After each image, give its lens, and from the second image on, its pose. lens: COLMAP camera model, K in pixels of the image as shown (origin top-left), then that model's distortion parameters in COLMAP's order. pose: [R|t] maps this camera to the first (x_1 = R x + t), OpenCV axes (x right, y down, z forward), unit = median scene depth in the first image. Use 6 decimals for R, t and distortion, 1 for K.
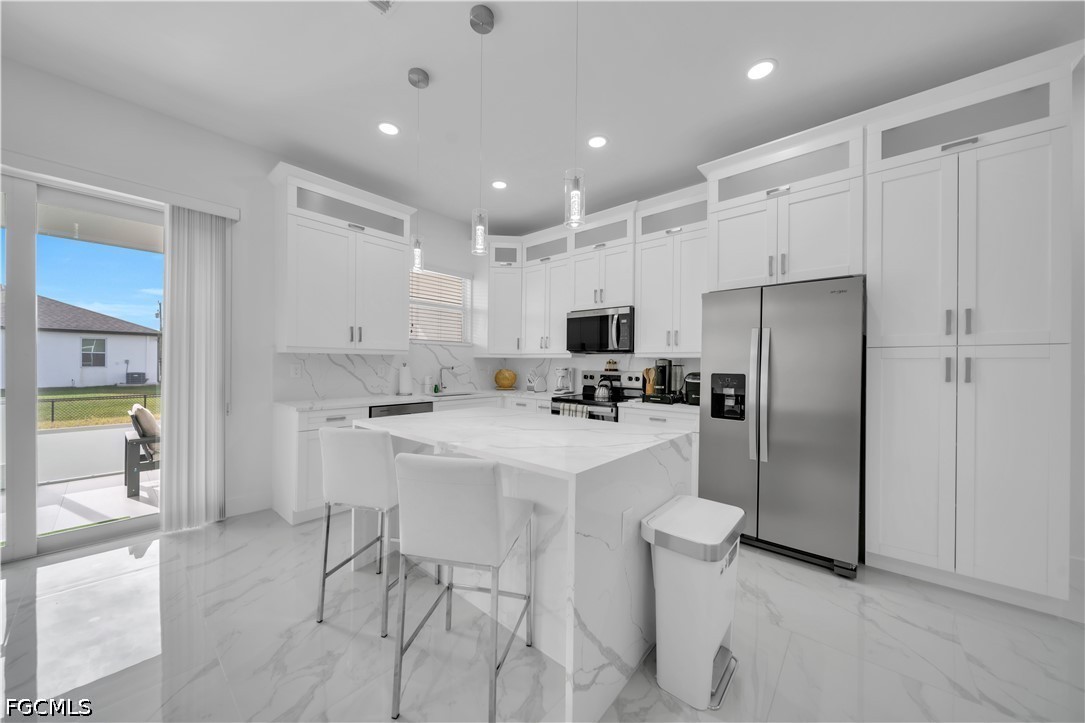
lens RADIAL K [[375.1, 0, 544.5], [0, 375.1, 366.9], [0, 0, 1]] dist [0.001898, -0.001253]
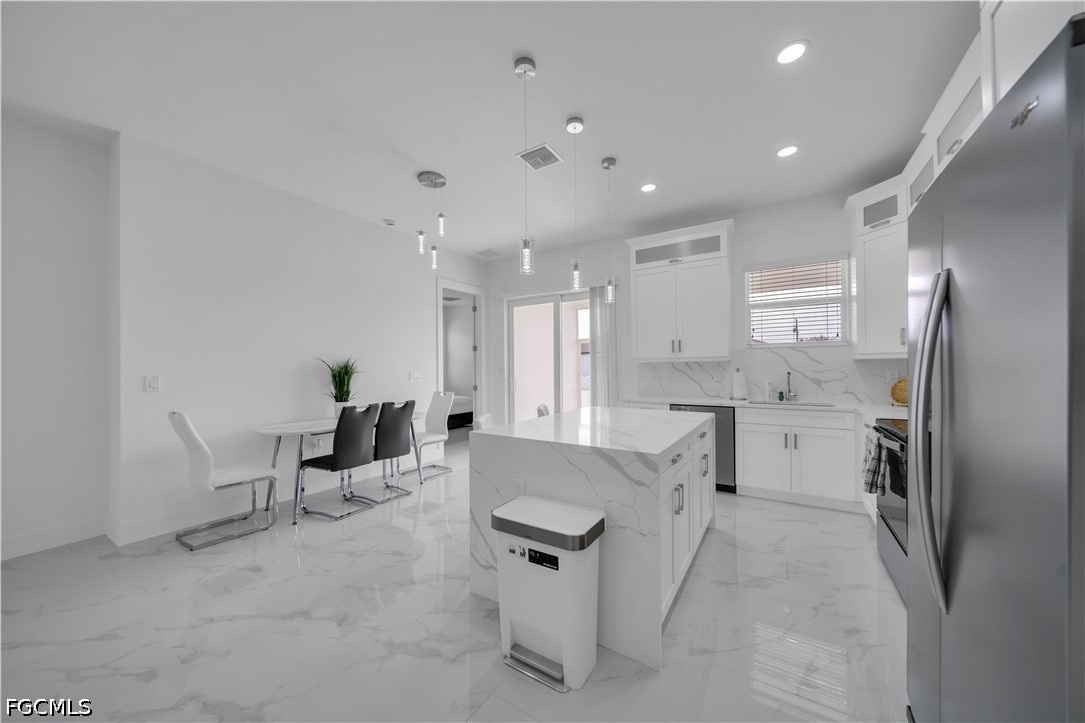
lens RADIAL K [[375.1, 0, 543.4], [0, 375.1, 367.0], [0, 0, 1]] dist [0.001898, -0.001253]
pose [[0.143889, -0.016494, -0.989456, 0.574860], [0.000979, 0.999863, -0.016525, 0.002176], [0.989593, 0.001409, 0.143885, 0.329665]]
